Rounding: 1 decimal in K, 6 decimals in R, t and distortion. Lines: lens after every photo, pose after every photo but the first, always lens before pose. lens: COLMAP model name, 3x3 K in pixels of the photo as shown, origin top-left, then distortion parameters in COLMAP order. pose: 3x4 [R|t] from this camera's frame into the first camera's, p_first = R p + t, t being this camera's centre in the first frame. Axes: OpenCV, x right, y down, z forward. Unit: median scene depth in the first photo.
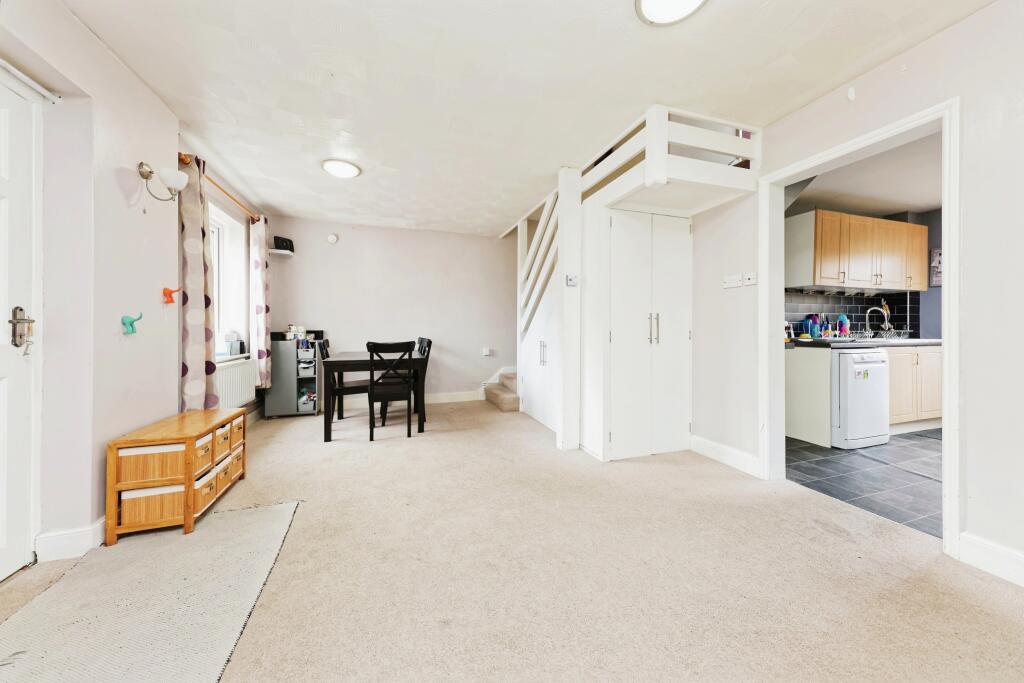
lens RADIAL K [[363.0, 0, 512.7], [0, 363.0, 333.1], [0, 0, 1]] dist [0.006823, -0.000103]
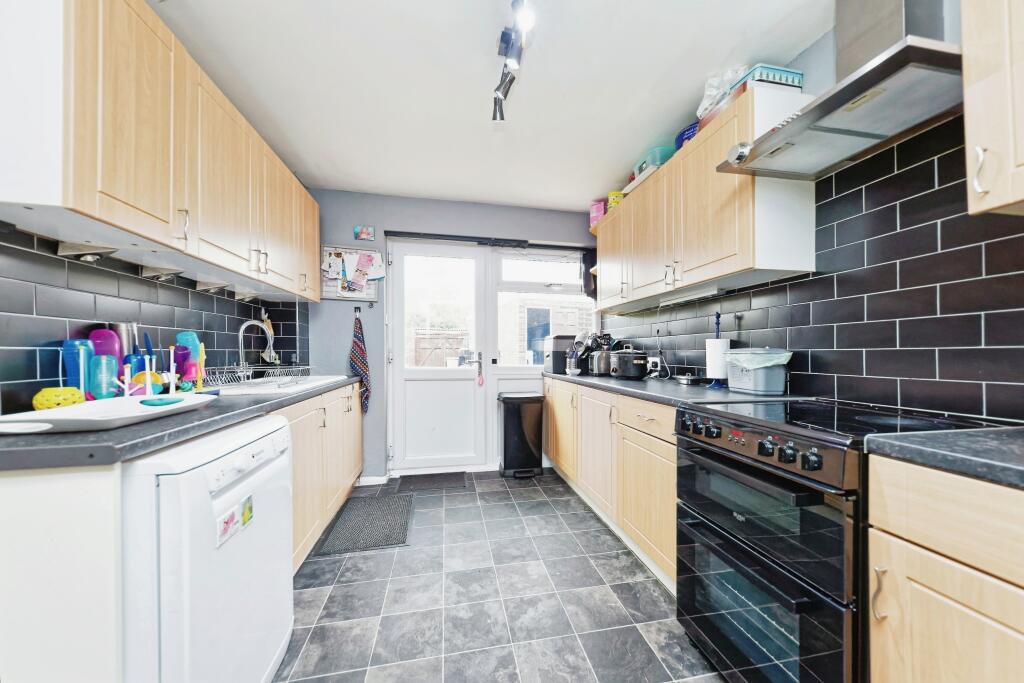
lens RADIAL K [[355.9, 0, 514.0], [0, 355.9, 351.4], [0, 0, 1]] dist [0.000425, -0.000023]
pose [[0.127263, 0.002031, 0.991867, 0.582506], [-0.001160, 0.999998, -0.001899, -0.028438], [-0.991868, -0.000909, 0.127265, 0.617562]]
